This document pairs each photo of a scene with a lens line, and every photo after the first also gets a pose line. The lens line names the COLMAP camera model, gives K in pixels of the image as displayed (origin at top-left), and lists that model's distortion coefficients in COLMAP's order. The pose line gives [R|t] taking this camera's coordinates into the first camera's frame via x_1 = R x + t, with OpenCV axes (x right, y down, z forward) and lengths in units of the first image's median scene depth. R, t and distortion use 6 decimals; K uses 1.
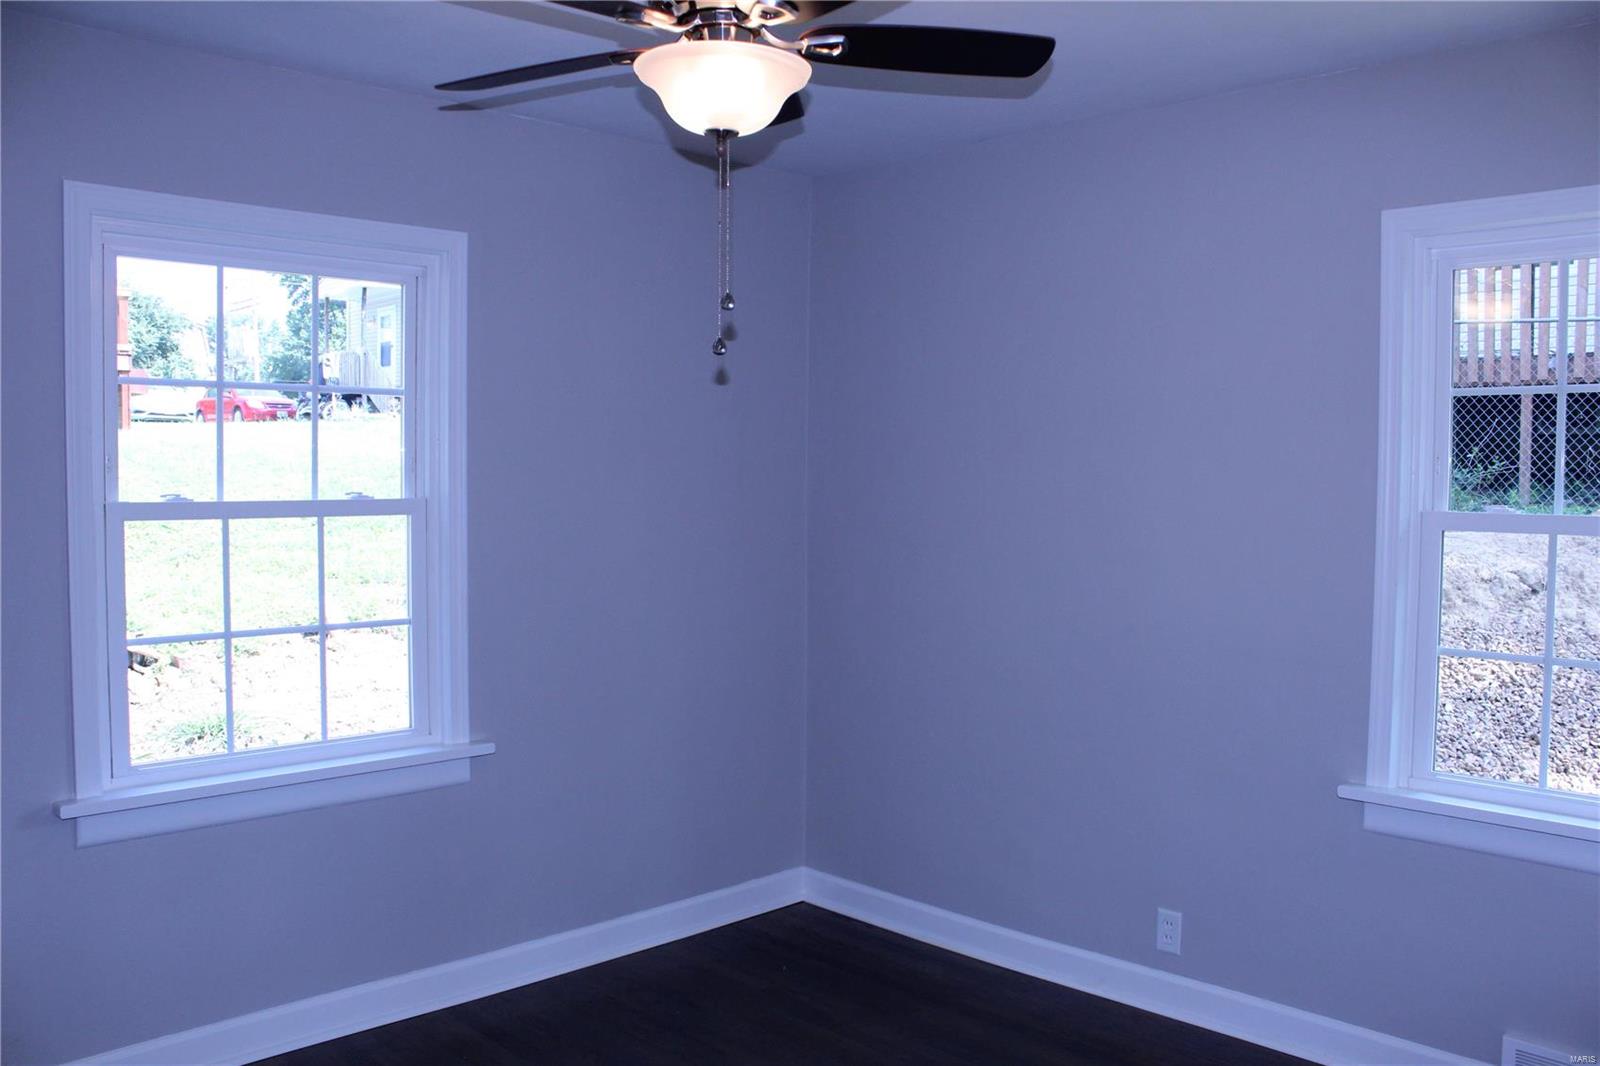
lens RADIAL K [[1331.2, 0, 803.8], [0, 1331.2, 533.8], [0, 0, 1]] dist [-0.173597, 0.131700]
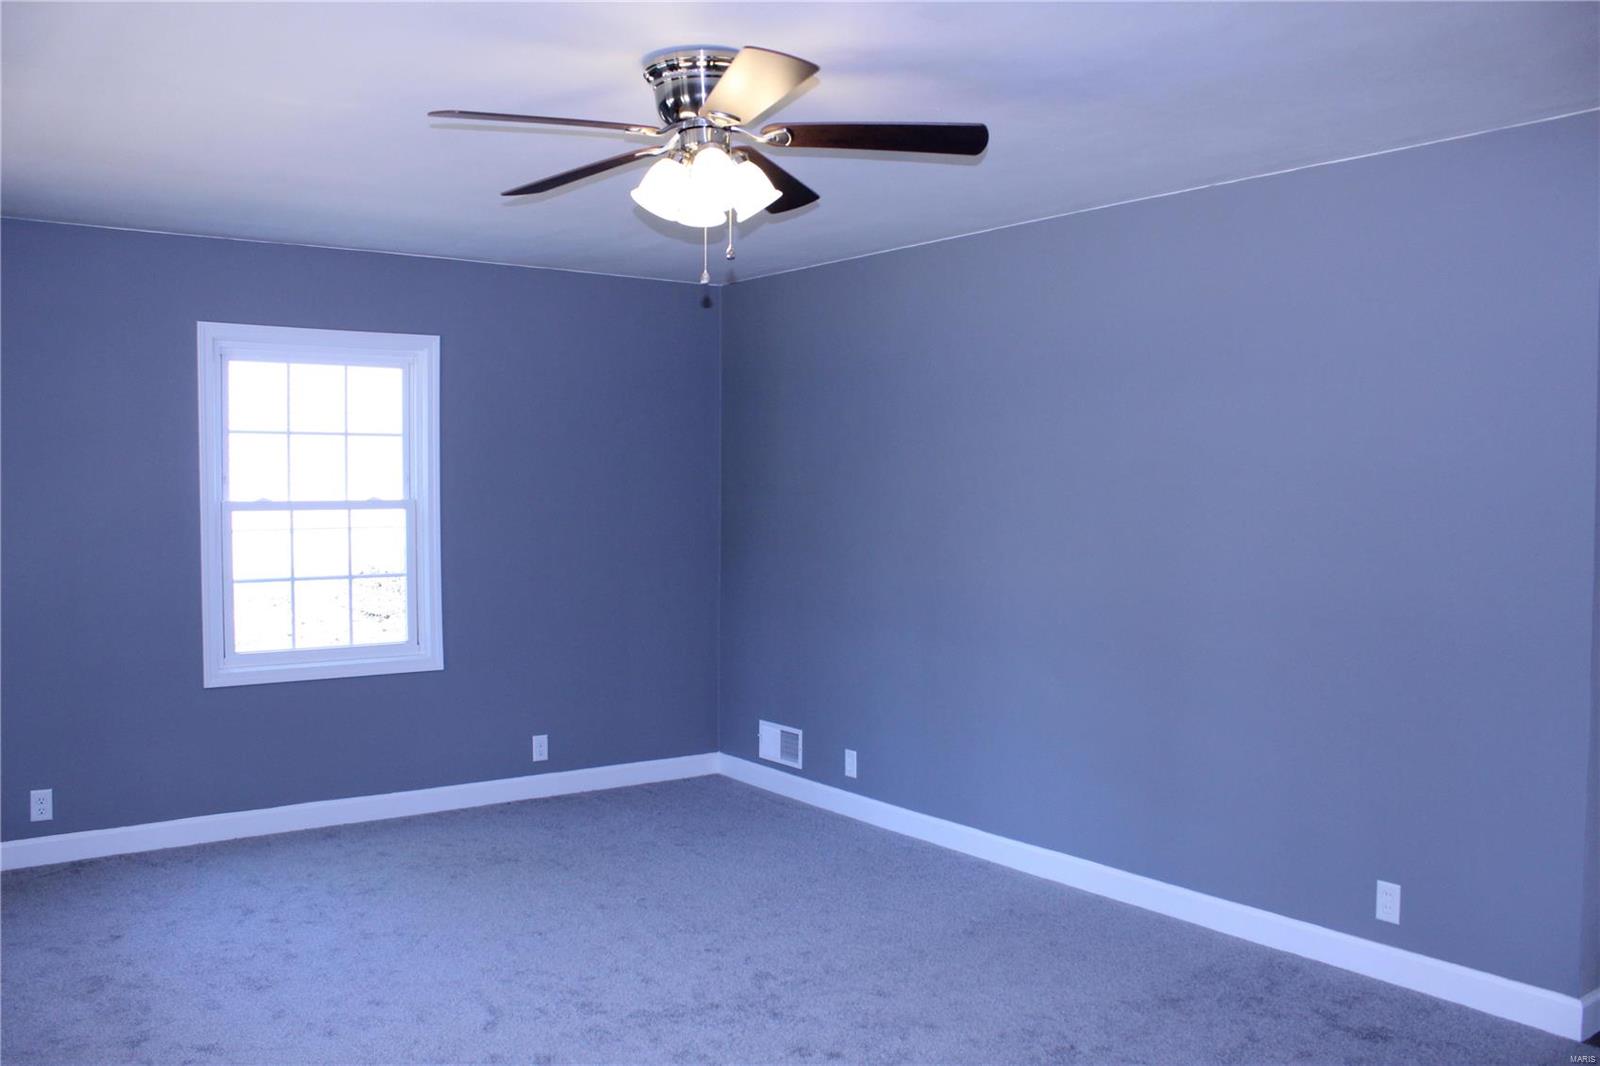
lens RADIAL K [[1331.2, 0, 803.8], [0, 1331.2, 533.8], [0, 0, 1]] dist [-0.173597, 0.131700]
pose [[0.994119, -0.005829, -0.108141, 0.391053], [0.003975, 0.999841, -0.017356, 0.048954], [0.108225, 0.016824, 0.993984, -0.603154]]
